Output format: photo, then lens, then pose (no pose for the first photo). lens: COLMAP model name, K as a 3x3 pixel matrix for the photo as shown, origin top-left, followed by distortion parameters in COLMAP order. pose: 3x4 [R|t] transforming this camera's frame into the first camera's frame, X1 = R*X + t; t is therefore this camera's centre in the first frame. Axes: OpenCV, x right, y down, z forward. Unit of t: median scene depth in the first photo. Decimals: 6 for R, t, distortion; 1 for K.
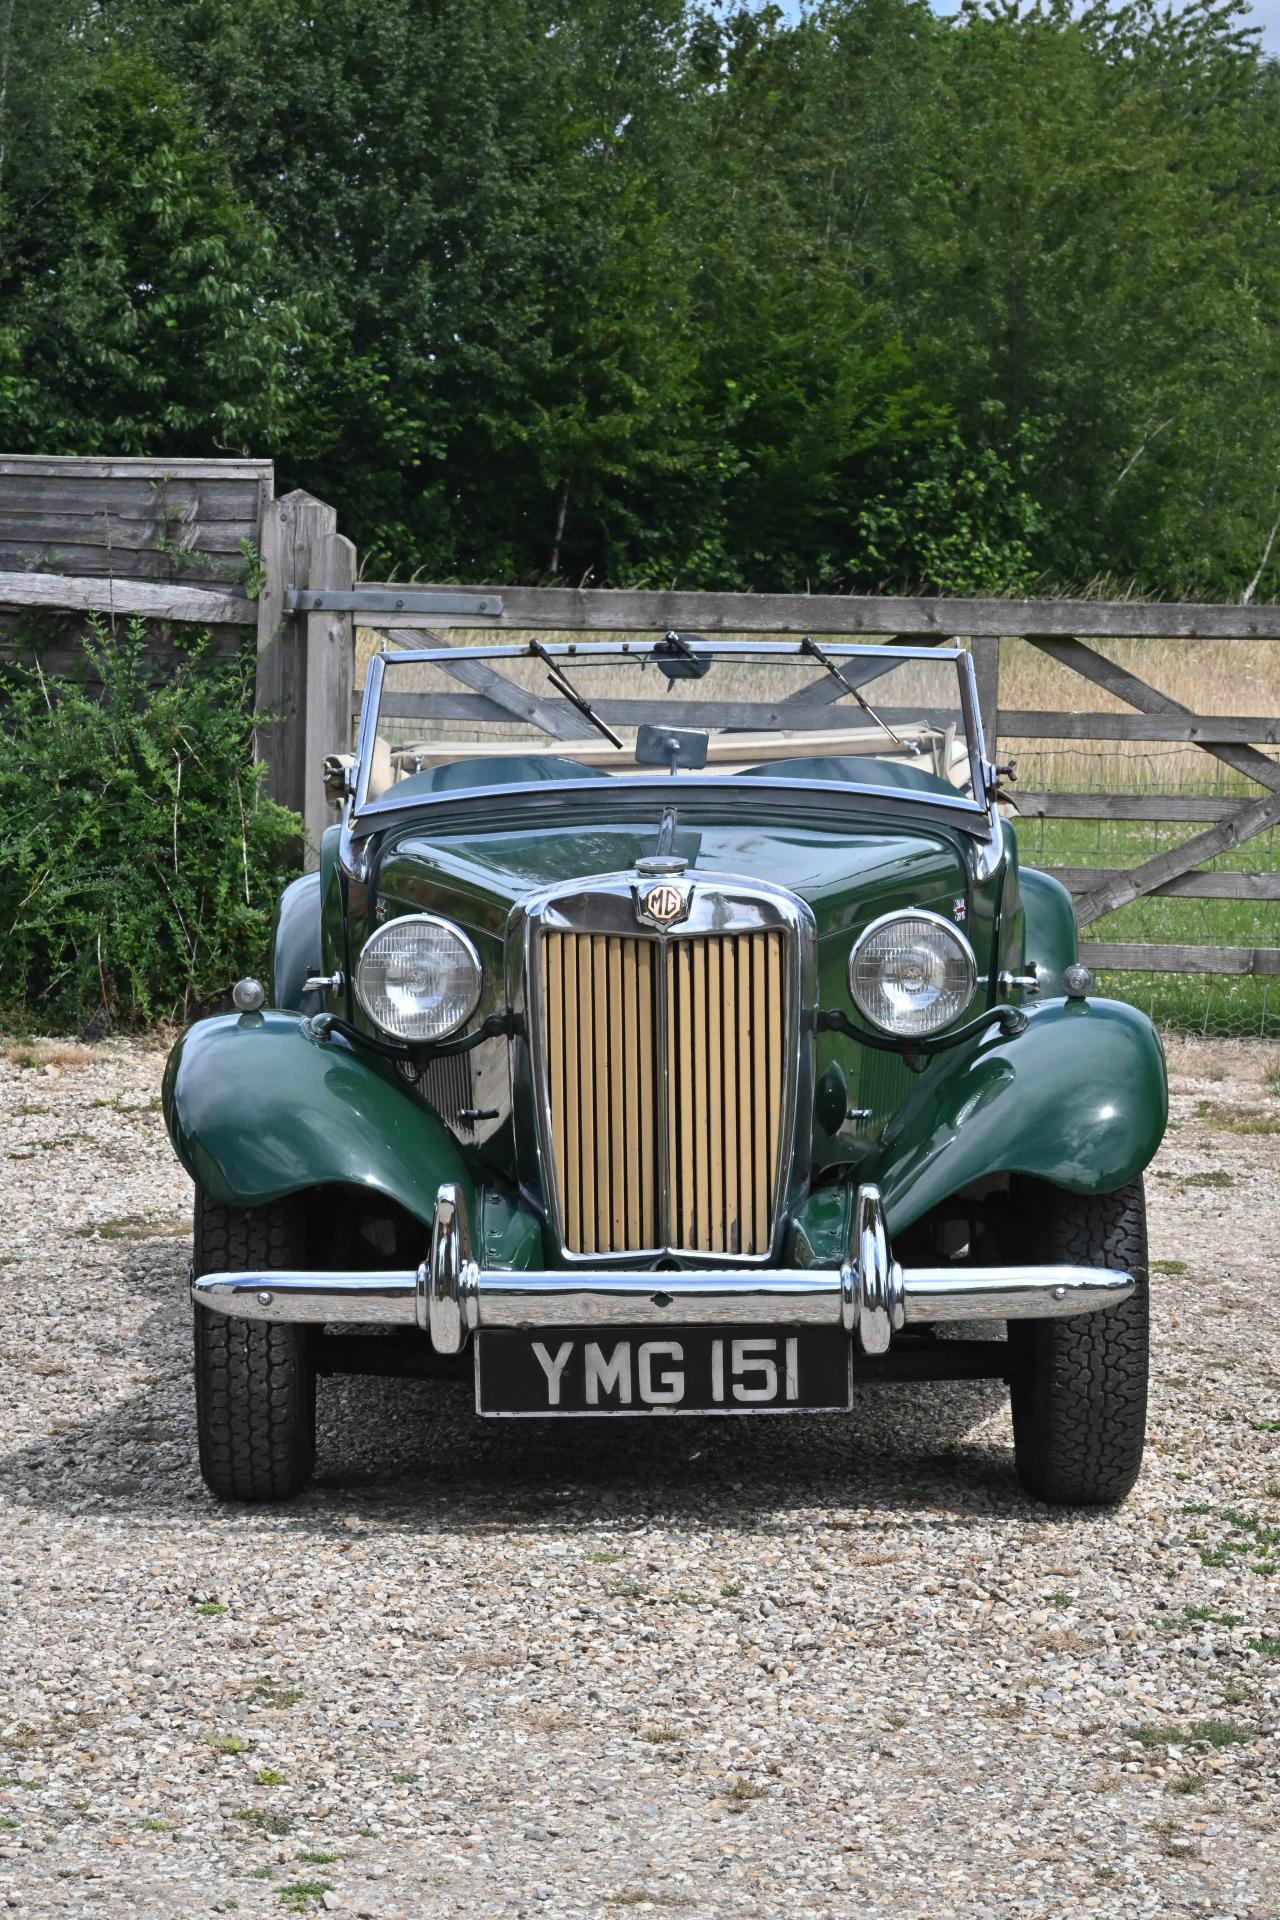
lens RADIAL K [[5812.8, 0, 696.5], [0, 5812.8, 1037.2], [0, 0, 1]] dist [-0.047532, 0.297567]
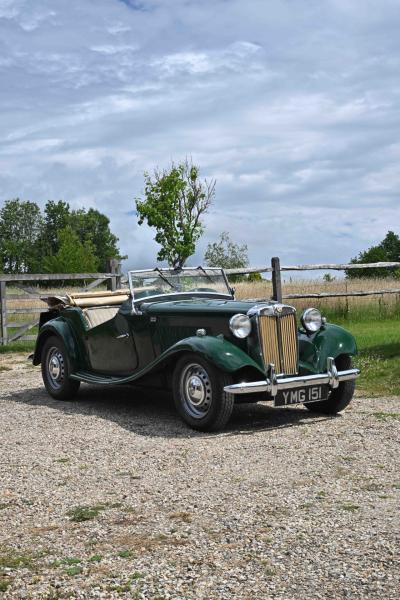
lens RADIAL K [[921.8, 0, 195.9], [0, 921.8, 315.8], [0, 0, 1]] dist [-0.012835, 0.037121]
pose [[0.828327, -0.053950, 0.557642, -0.542505], [0.079993, 0.996544, -0.022410, -0.004147], [-0.554505, 0.063170, 0.829779, 0.337121]]
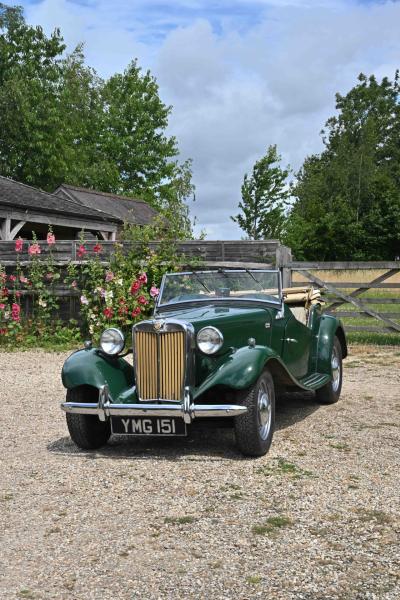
lens RADIAL K [[954.4, 0, 208.1], [0, 954.4, 301.6], [0, 0, 1]] dist [-0.006155, 0.097606]
pose [[0.949087, -0.014745, -0.314669, 0.276426], [0.001676, 0.999126, -0.041764, -0.009936], [0.315010, 0.039111, 0.948282, 0.277319]]
